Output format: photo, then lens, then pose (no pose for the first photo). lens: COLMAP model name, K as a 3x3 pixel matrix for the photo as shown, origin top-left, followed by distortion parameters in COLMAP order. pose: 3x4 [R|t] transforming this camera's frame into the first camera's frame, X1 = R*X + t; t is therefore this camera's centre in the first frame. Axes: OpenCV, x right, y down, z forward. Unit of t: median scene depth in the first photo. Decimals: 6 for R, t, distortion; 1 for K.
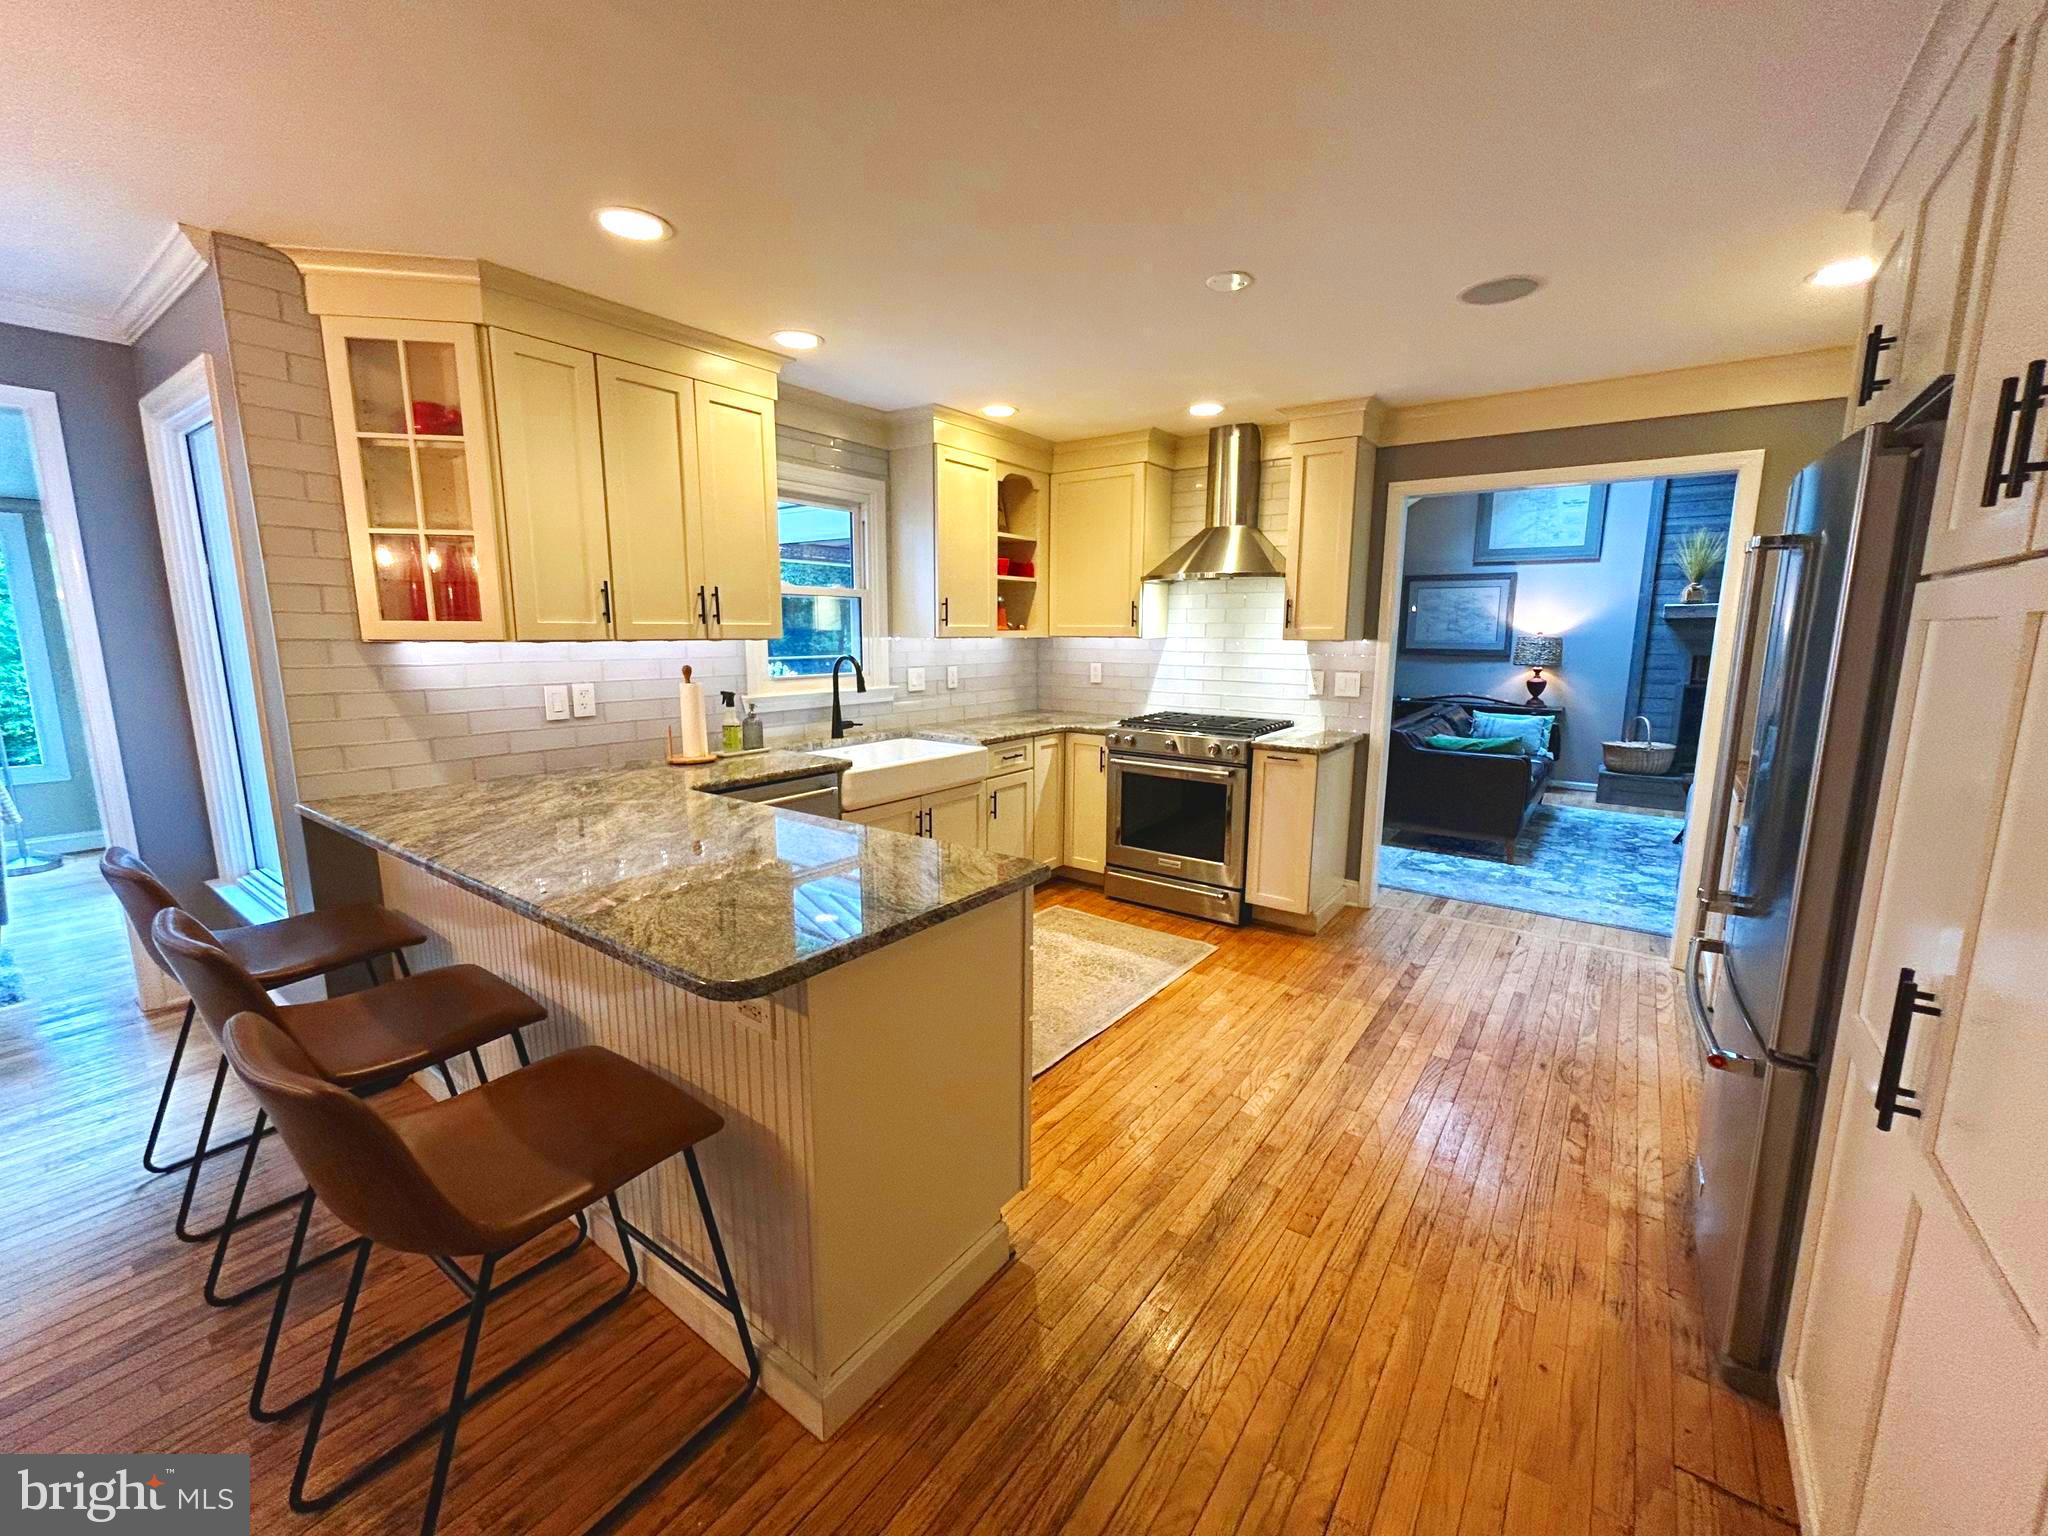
lens RADIAL K [[829.3, 0, 1027.1], [0, 829.3, 767.2], [0, 0, 1]] dist [0.001606, -0.000159]
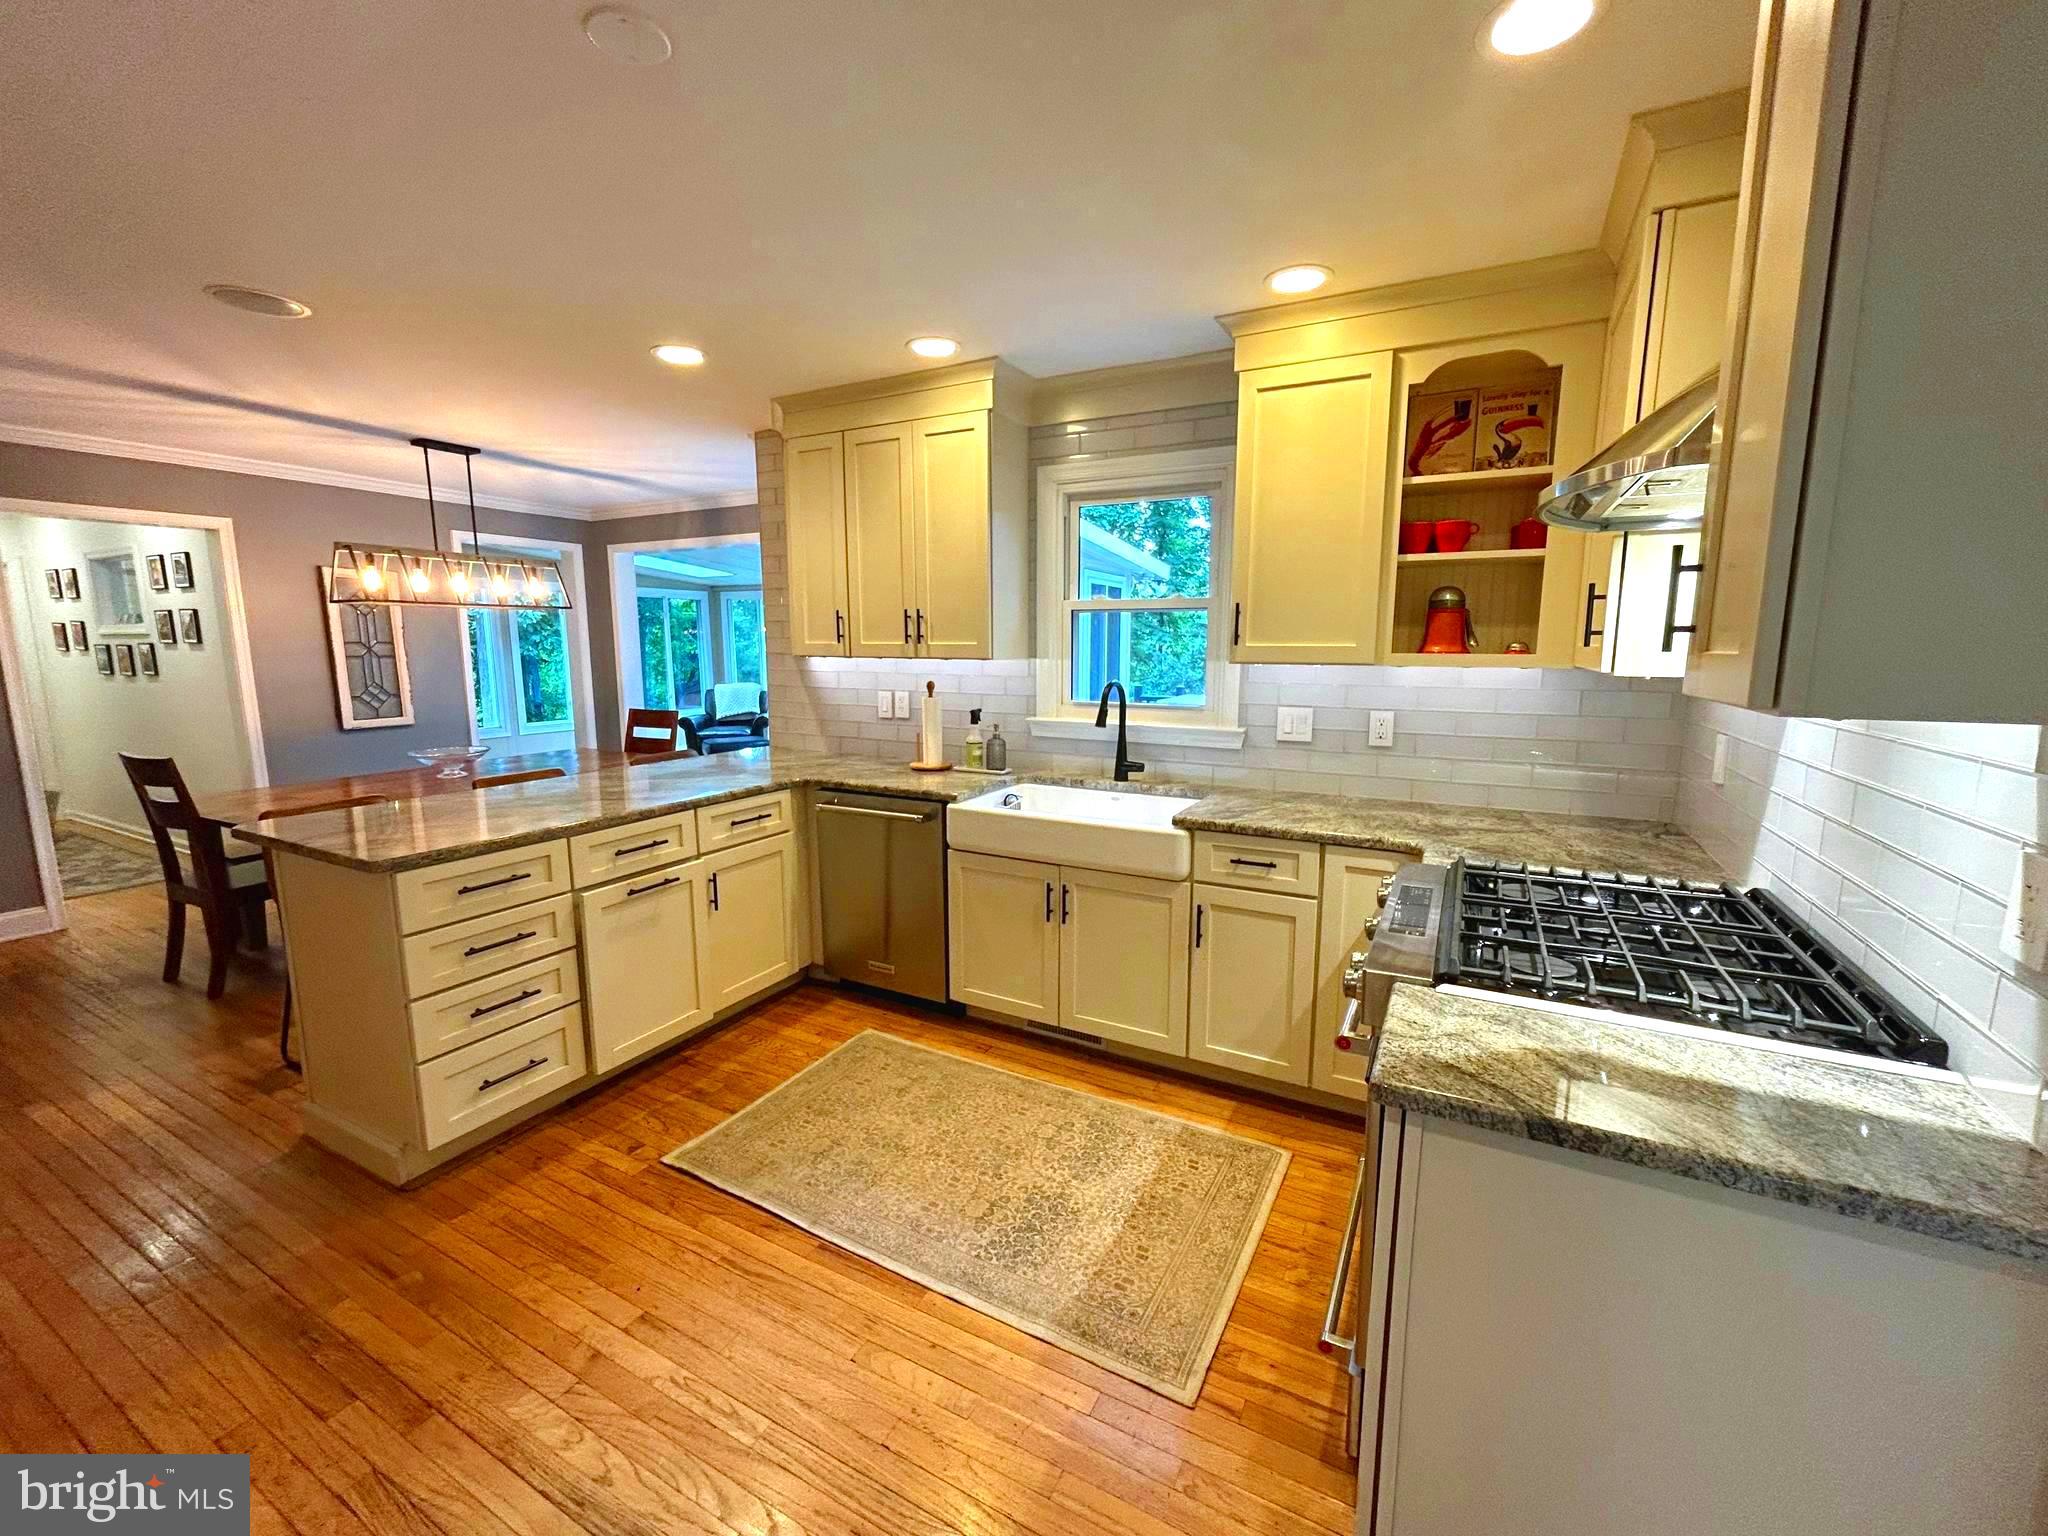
lens RADIAL K [[829.3, 0, 1028.7], [0, 829.3, 767.7], [0, 0, 1]] dist [0.001606, -0.000159]
pose [[0.143738, 0.145499, -0.978861, 0.835251], [-0.165398, 0.978752, 0.121195, -0.196470], [0.975696, 0.144481, 0.164749, 1.142215]]
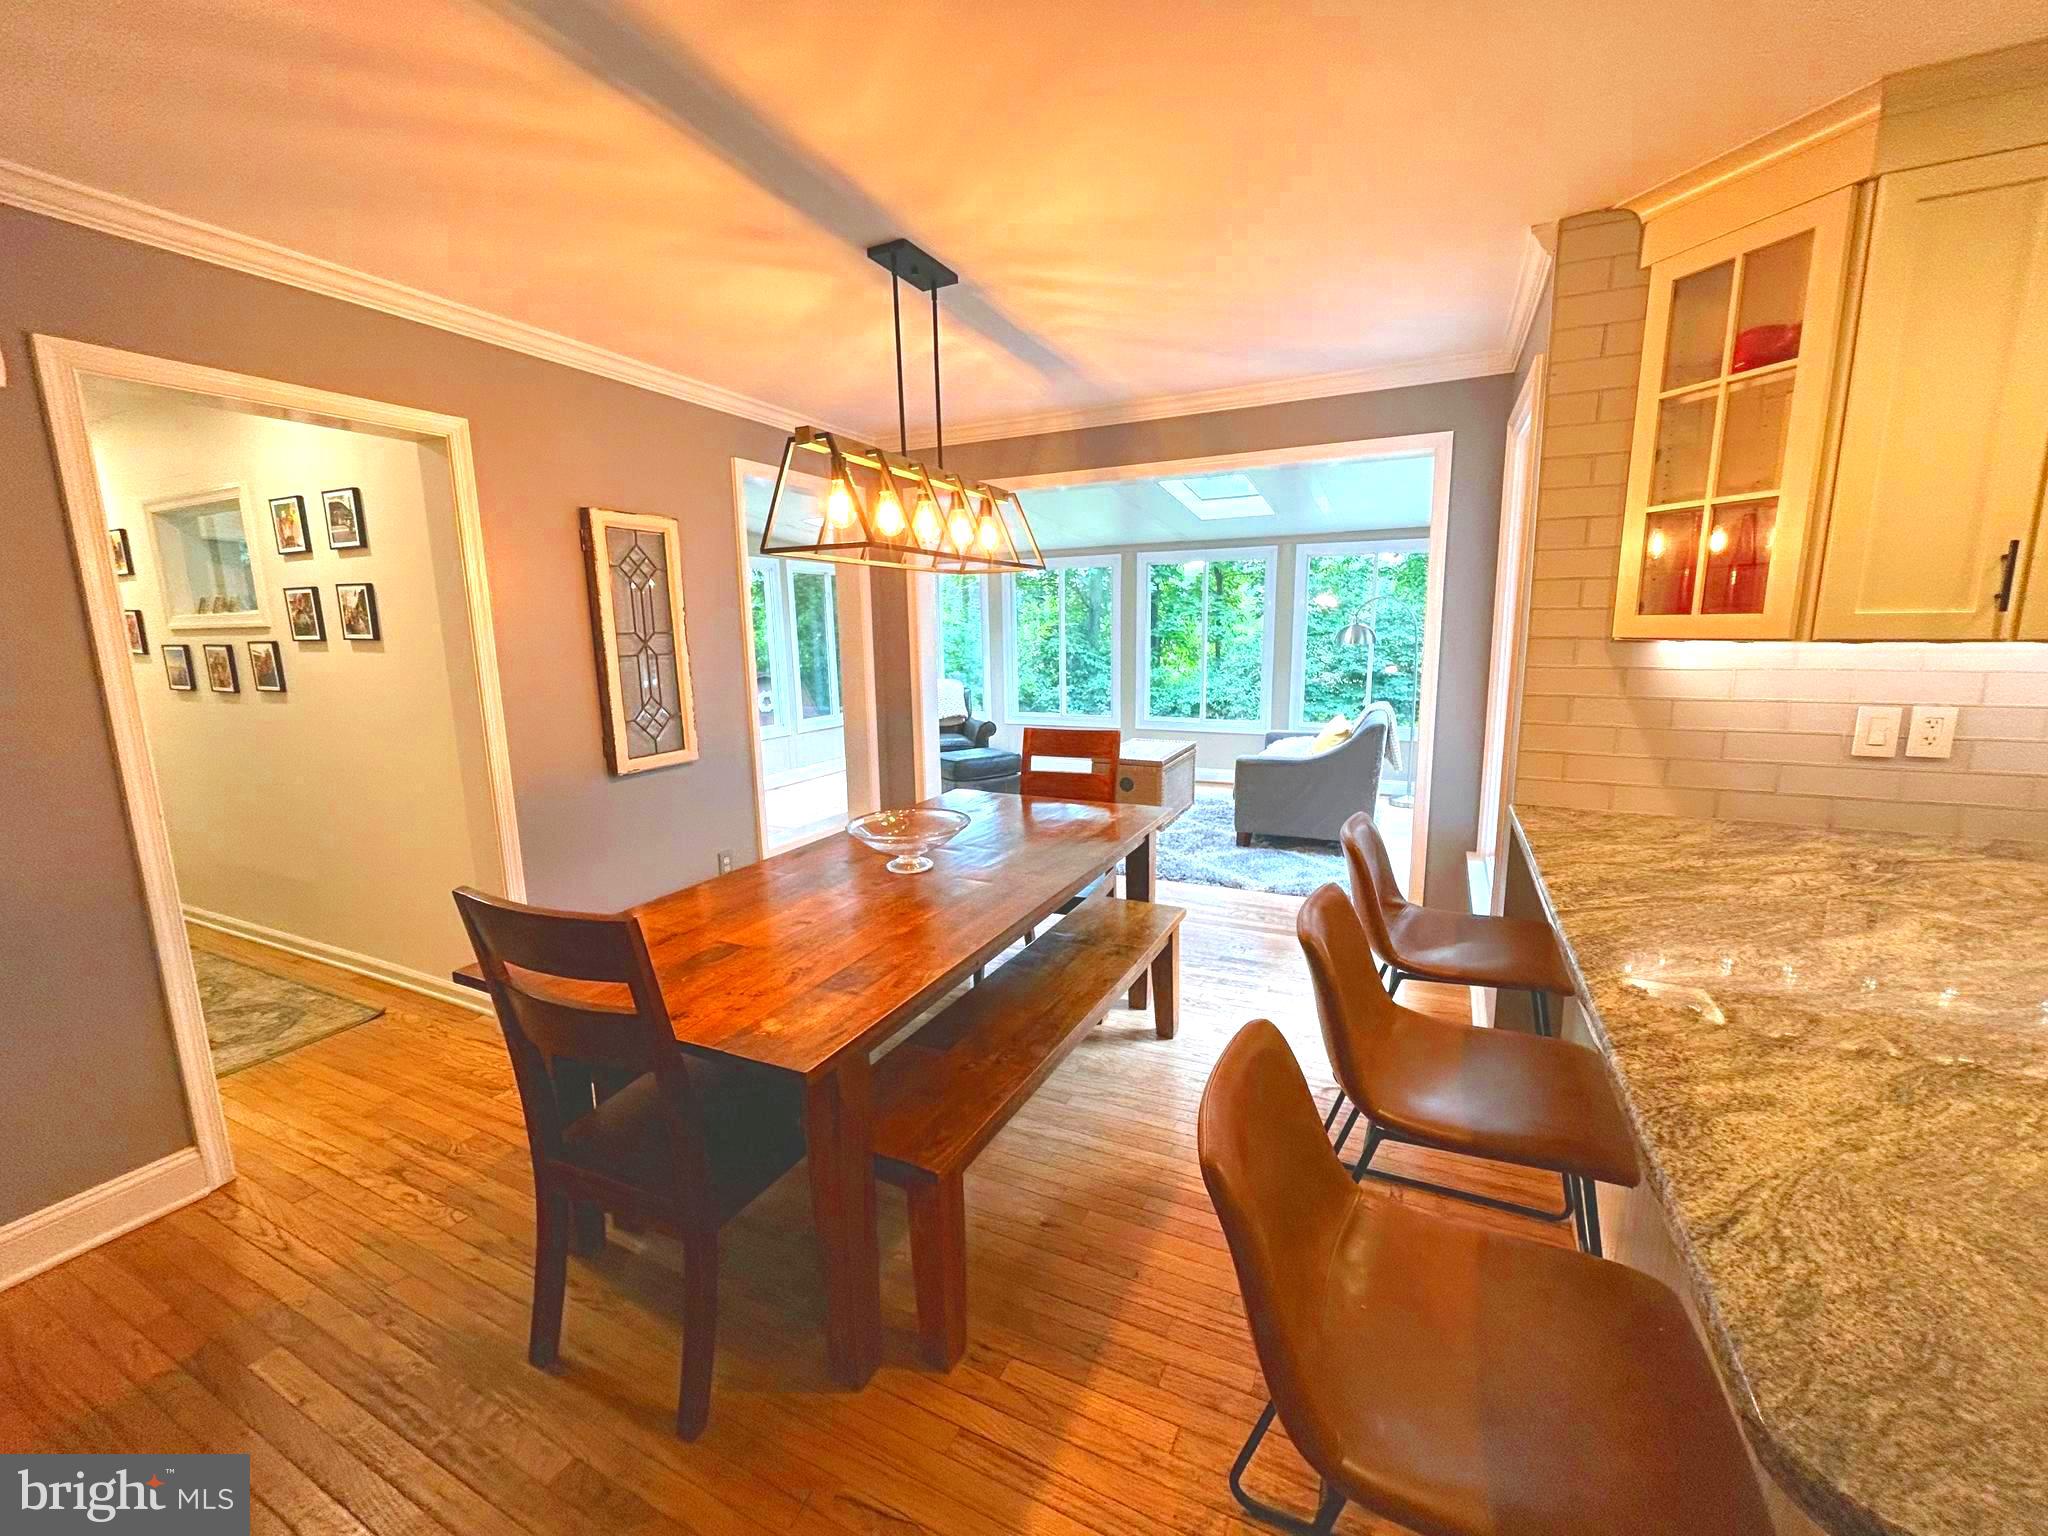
lens RADIAL K [[829.3, 0, 1026.3], [0, 829.3, 766.5], [0, 0, 1]] dist [0.001606, -0.000159]
pose [[0.180386, 0.157819, -0.970852, -0.035991], [-0.147259, 0.980252, 0.131986, -0.041978], [0.972510, 0.119159, 0.200064, 0.221757]]
